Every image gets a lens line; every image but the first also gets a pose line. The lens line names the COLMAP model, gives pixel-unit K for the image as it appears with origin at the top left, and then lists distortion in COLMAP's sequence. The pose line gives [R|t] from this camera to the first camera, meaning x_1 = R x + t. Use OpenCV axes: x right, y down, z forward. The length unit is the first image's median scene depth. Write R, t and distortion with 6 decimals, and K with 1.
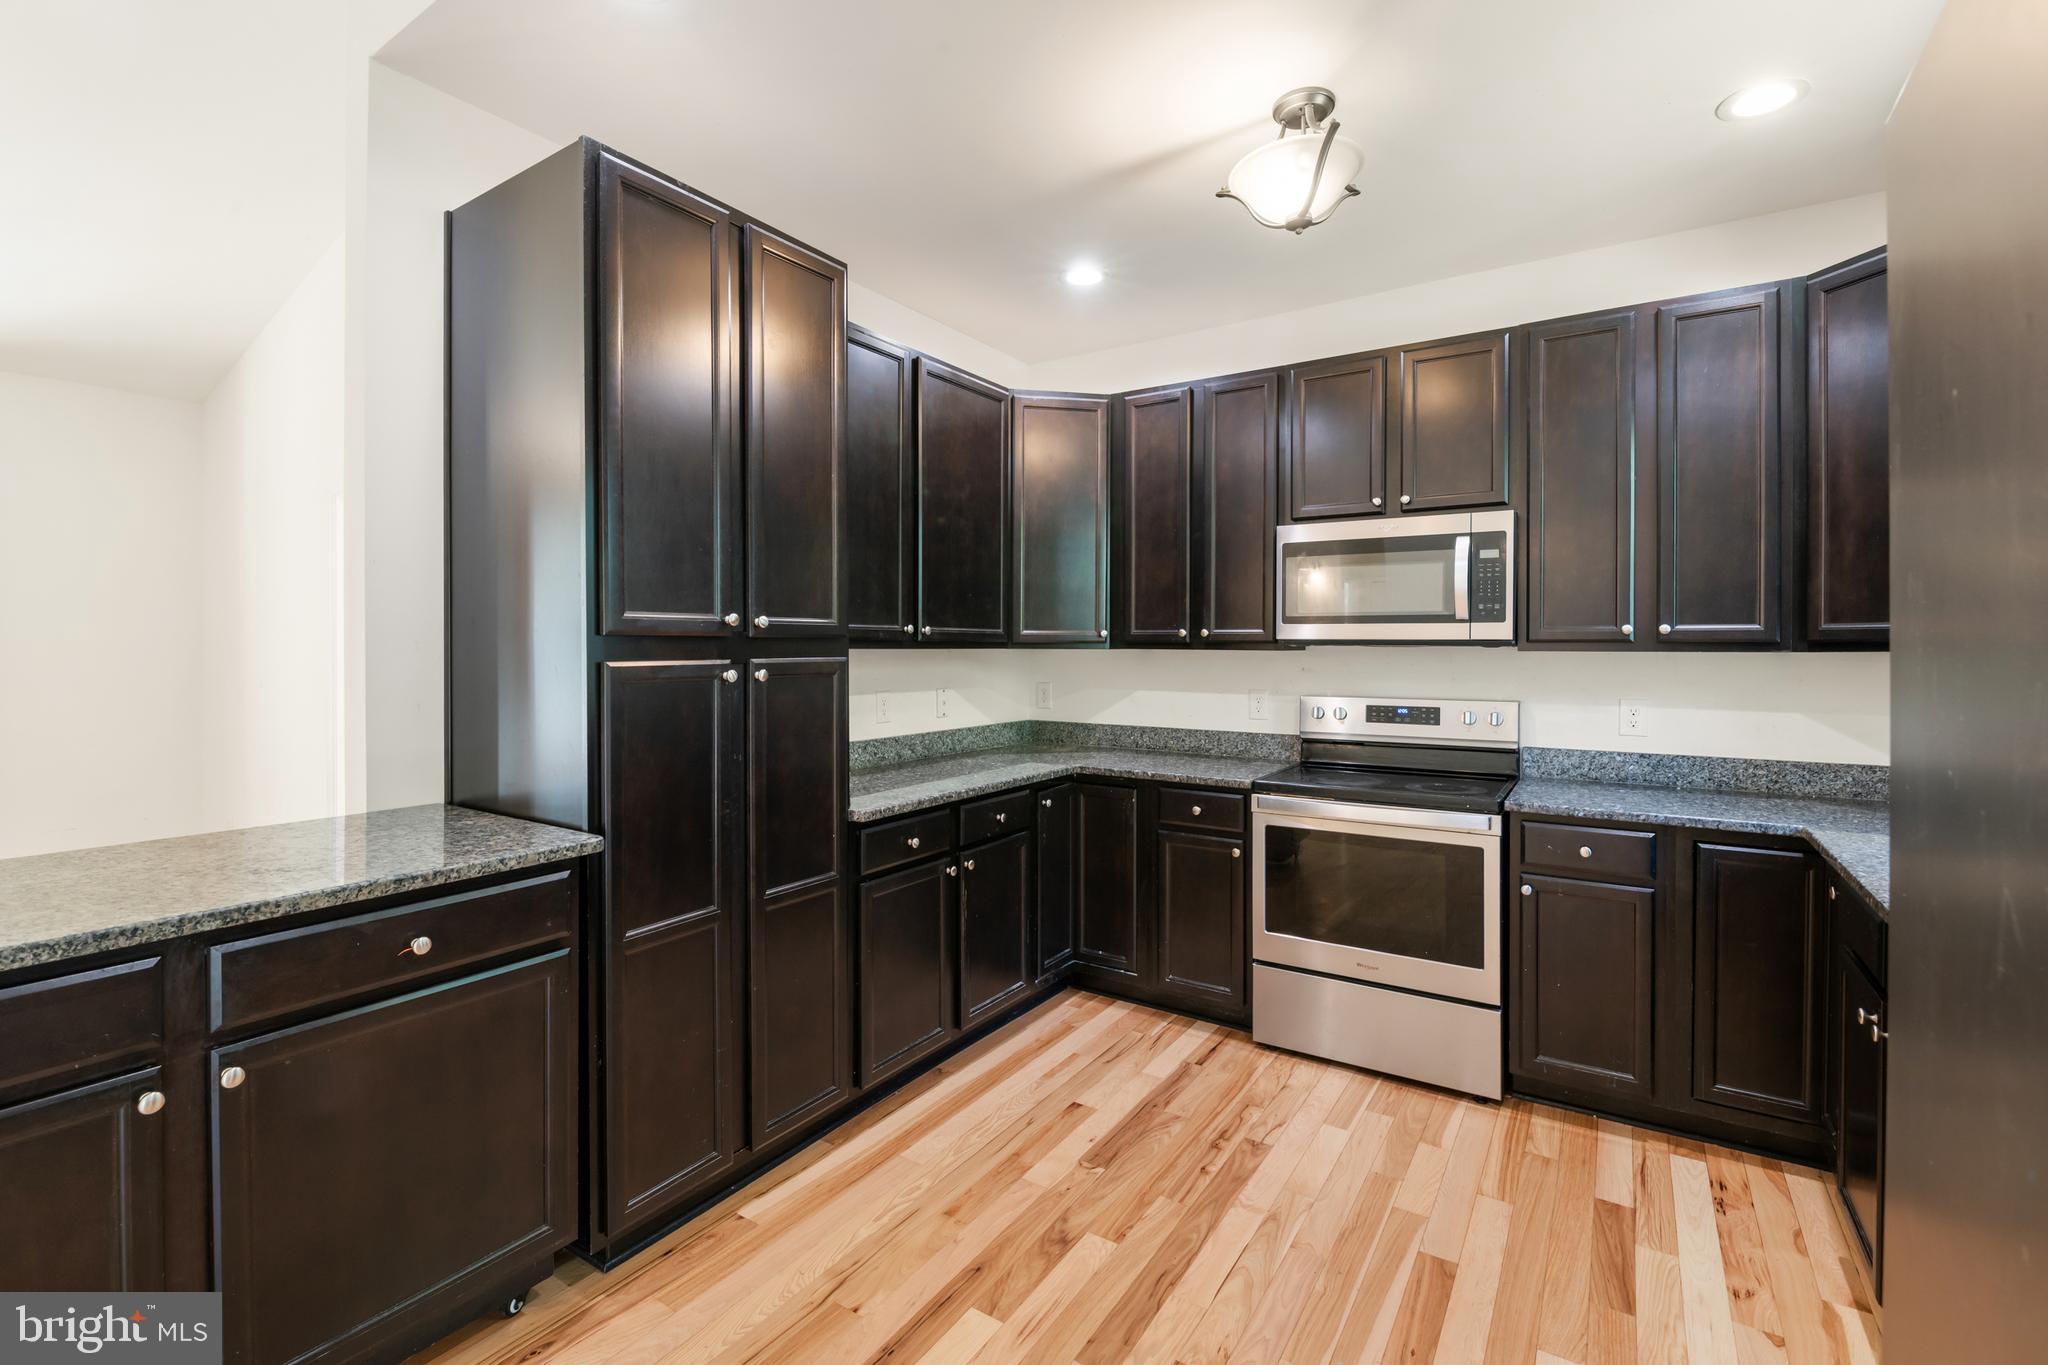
lens RADIAL K [[929.2, 0, 1029.4], [0, 929.2, 646.4], [0, 0, 1]] dist [-0.009701, -0.005965]
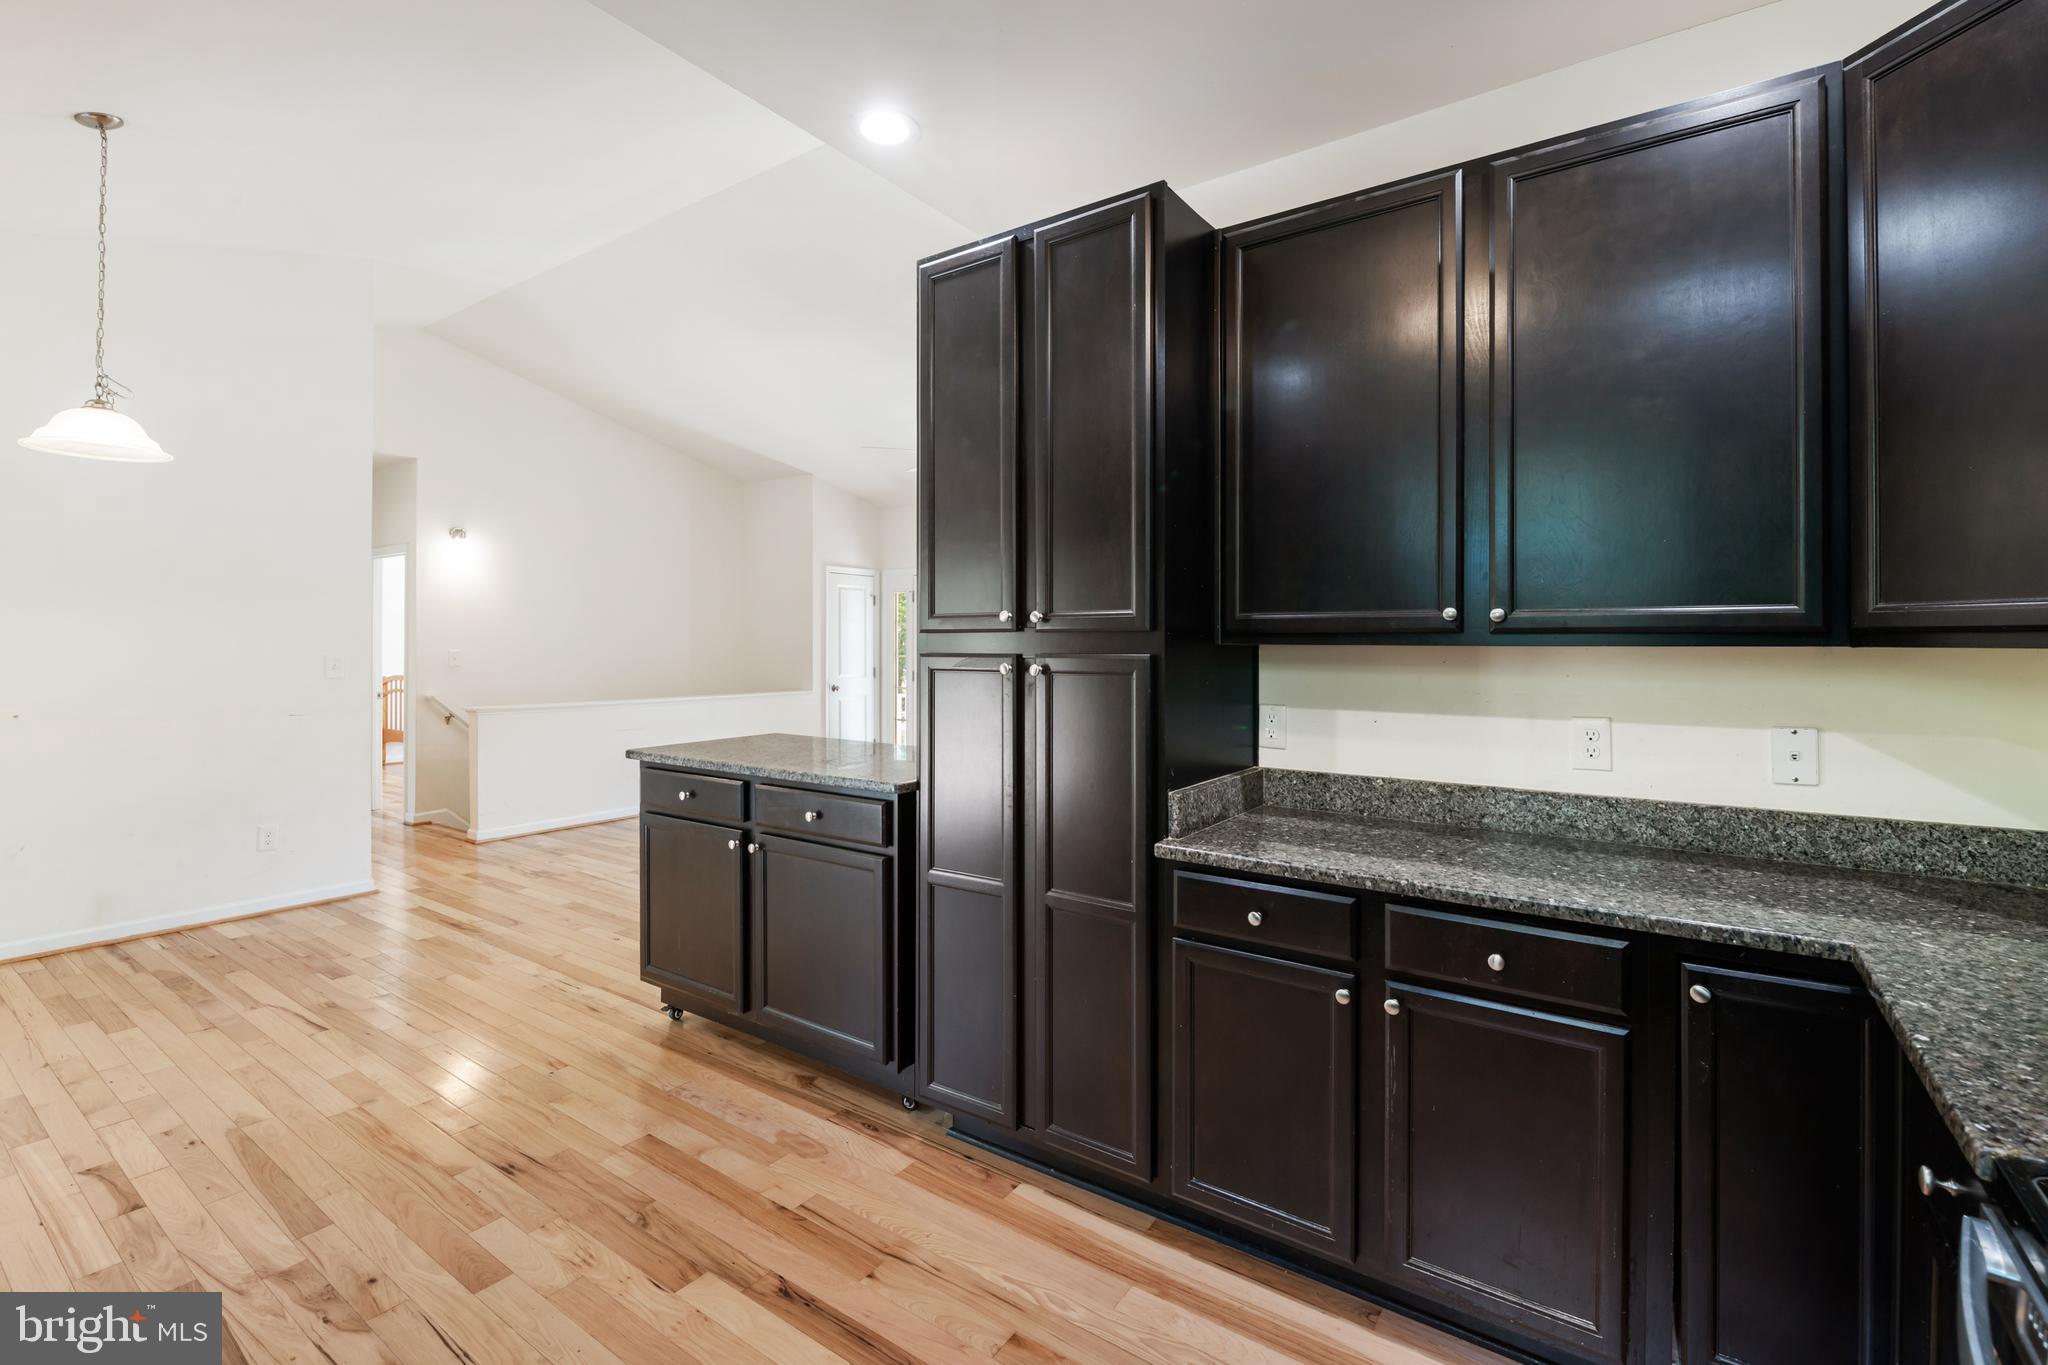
lens RADIAL K [[893.2, 0, 1027.8], [0, 893.2, 659.9], [0, 0, 1]] dist [-0.002724, -0.004580]
pose [[-0.060171, -0.012891, -0.998105, 0.628109], [-0.010370, 0.999871, -0.012288, 0.027984], [0.998134, 0.009611, -0.060297, 0.952360]]
